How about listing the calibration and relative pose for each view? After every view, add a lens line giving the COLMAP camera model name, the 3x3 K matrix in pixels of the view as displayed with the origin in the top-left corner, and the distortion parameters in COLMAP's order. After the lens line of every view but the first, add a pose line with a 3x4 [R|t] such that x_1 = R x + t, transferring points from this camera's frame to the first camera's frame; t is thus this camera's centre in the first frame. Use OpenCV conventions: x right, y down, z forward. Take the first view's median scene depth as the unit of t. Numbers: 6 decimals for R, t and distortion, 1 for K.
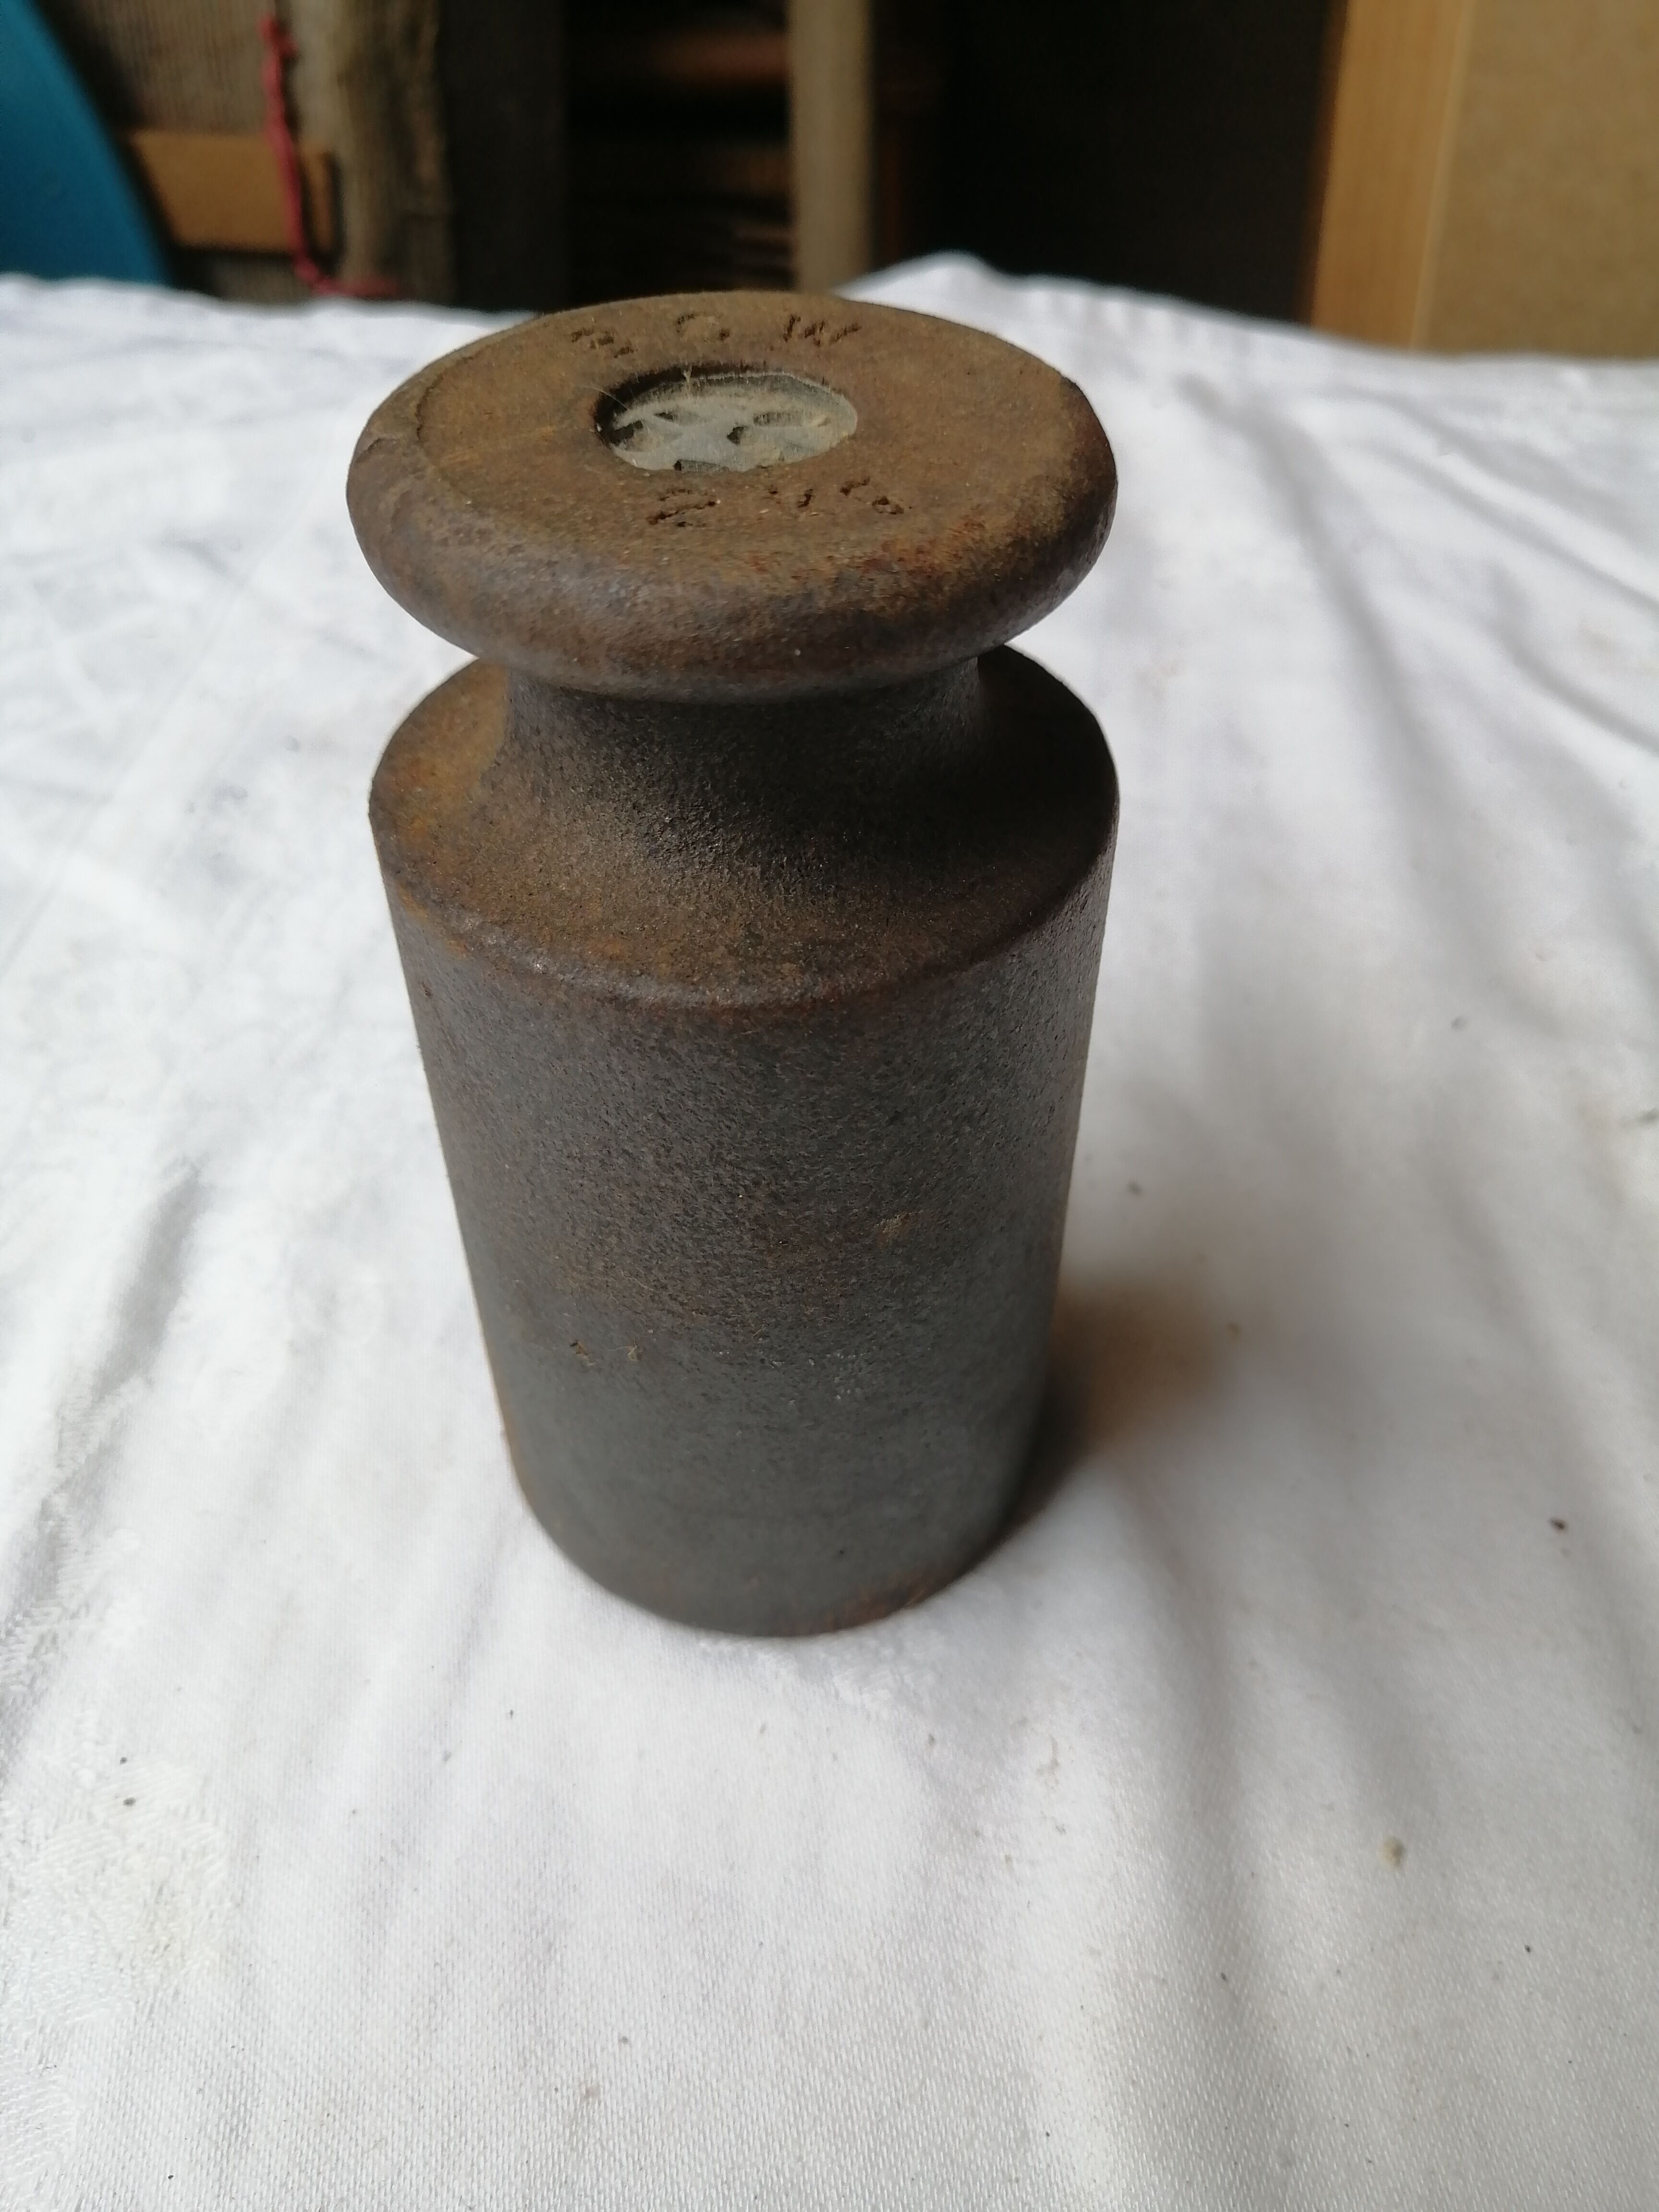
lens RADIAL K [[1702.0, 0, 858.5], [0, 1702.0, 1106.0], [0, 0, 1]] dist [-0.061830, 0.058588]
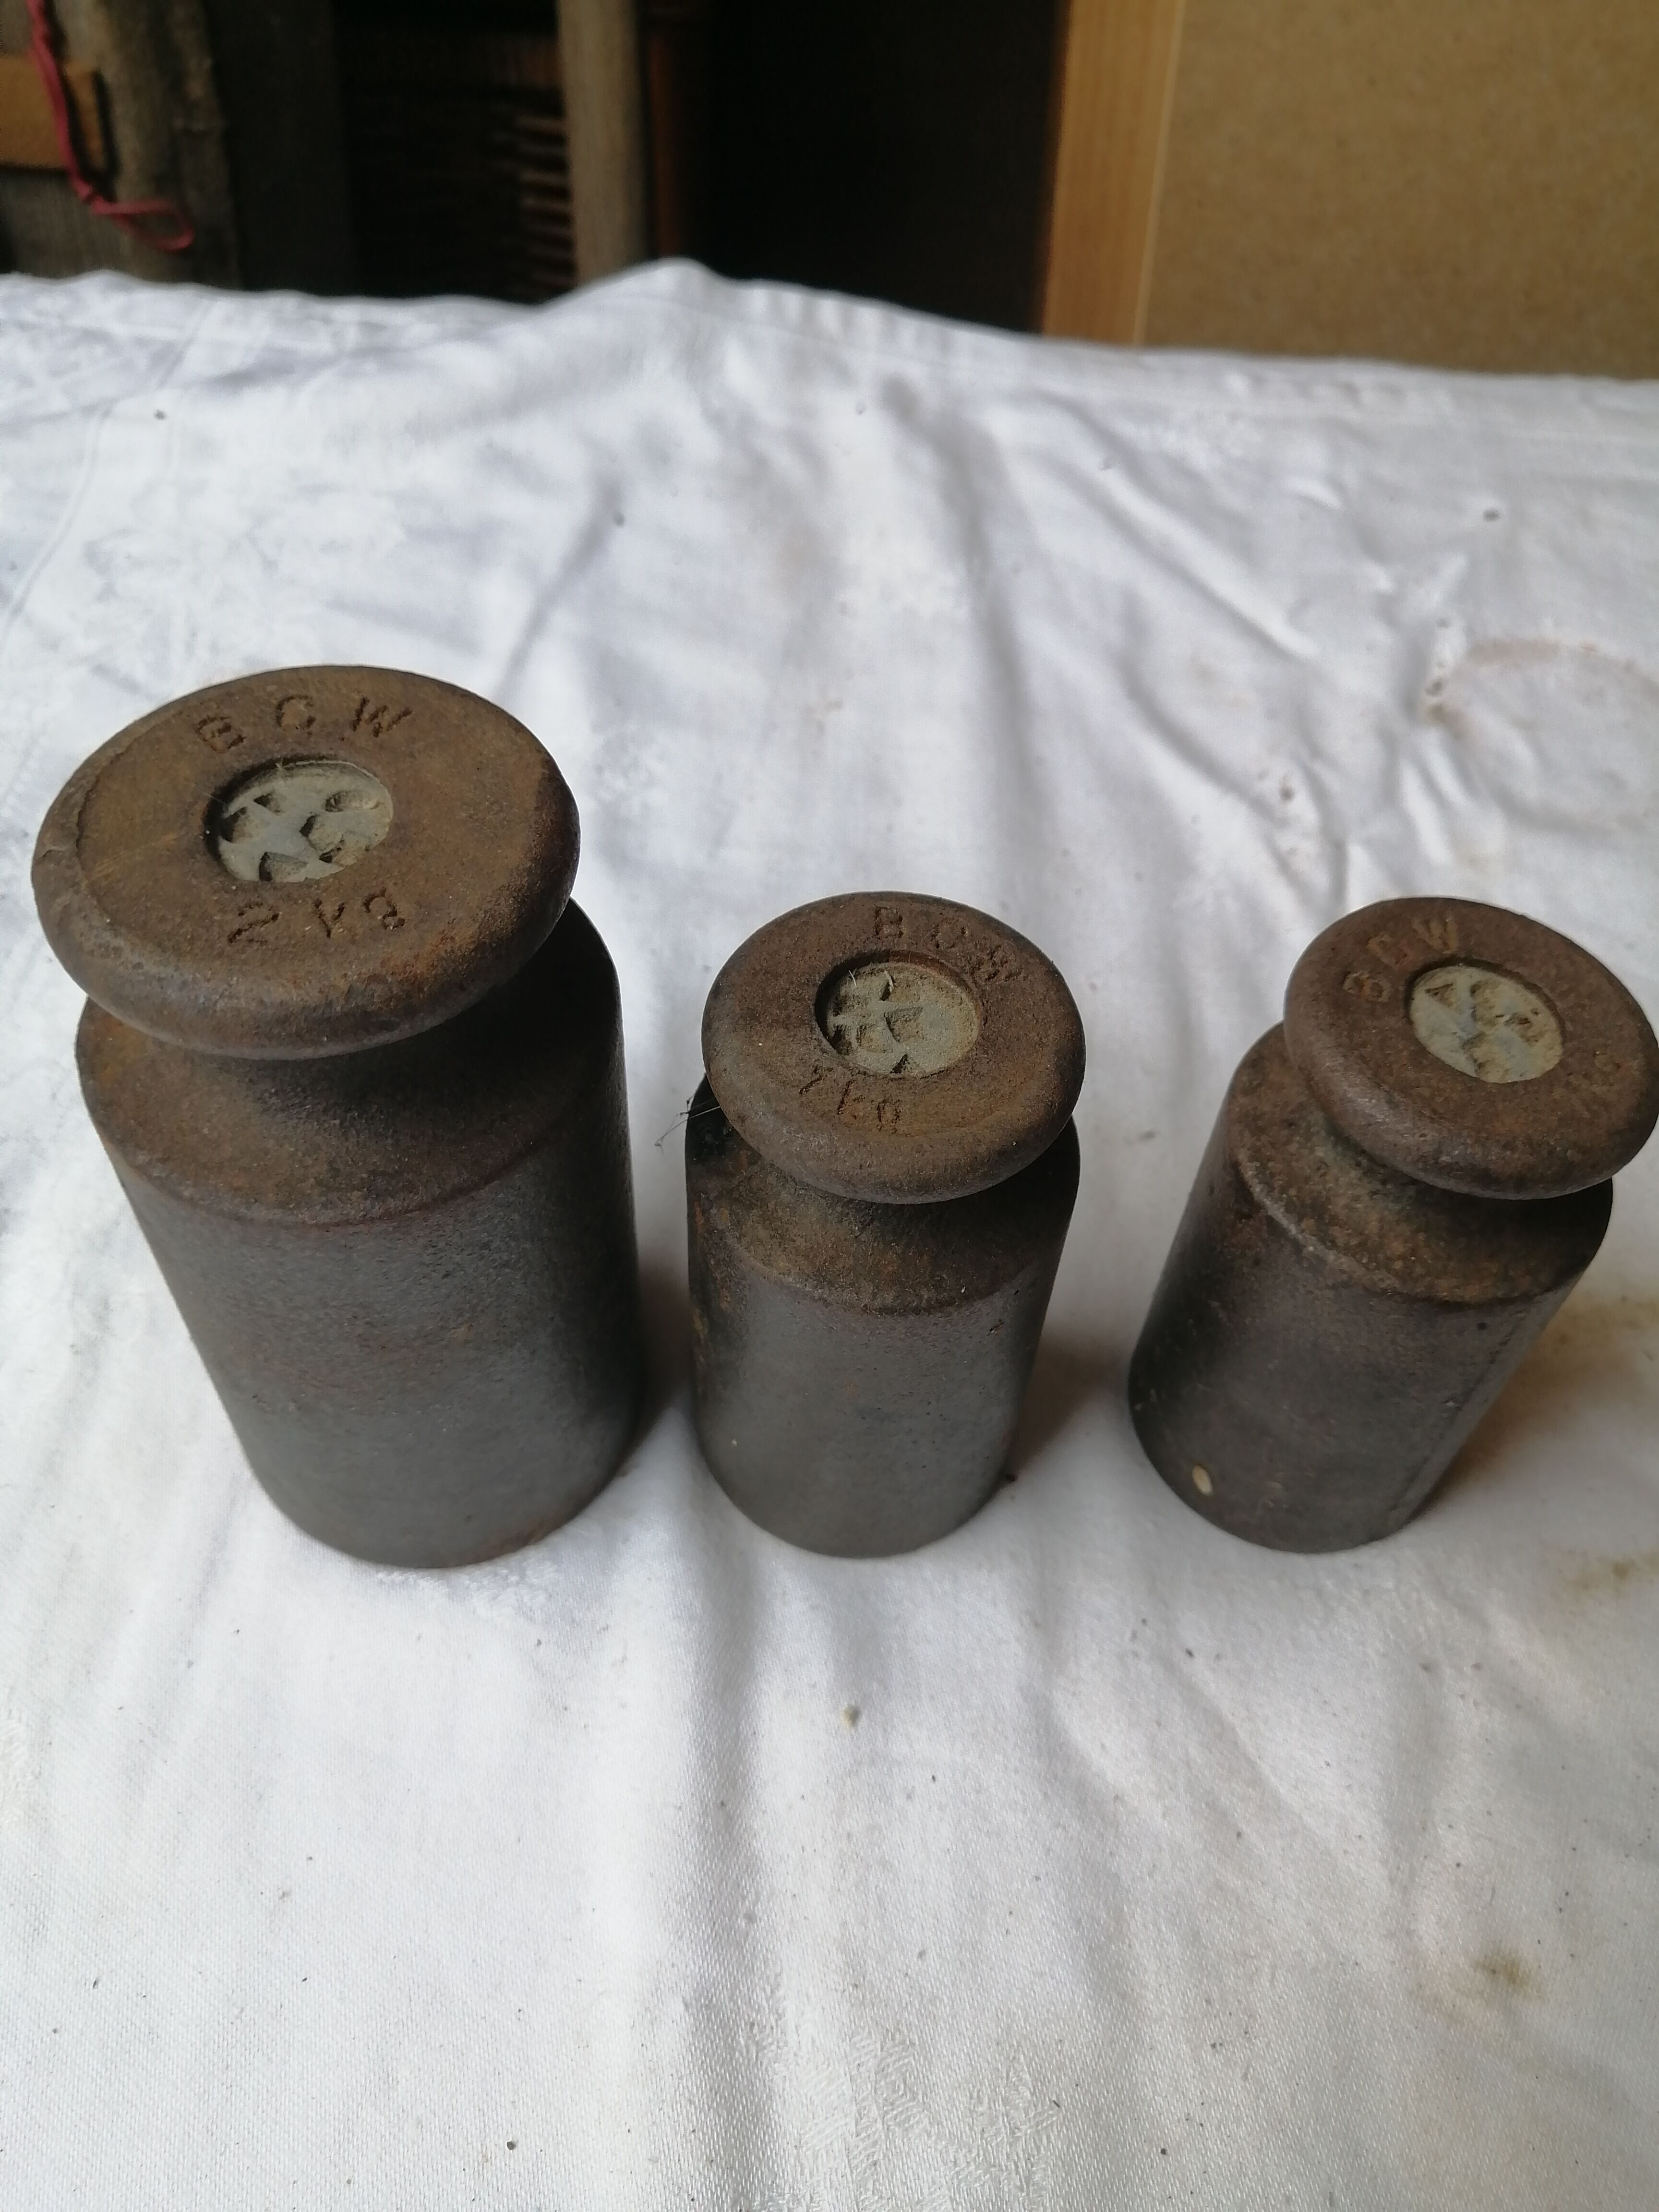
lens RADIAL K [[1671.5, 0, 829.5], [0, 1671.5, 1106.0], [0, 0, 1]] dist [-0.074397, 0.072556]
pose [[0.998009, -0.008070, 0.062559, 0.257243], [-0.000313, 0.991136, 0.132847, -0.322329], [-0.063076, -0.132602, 0.989160, -0.414474]]
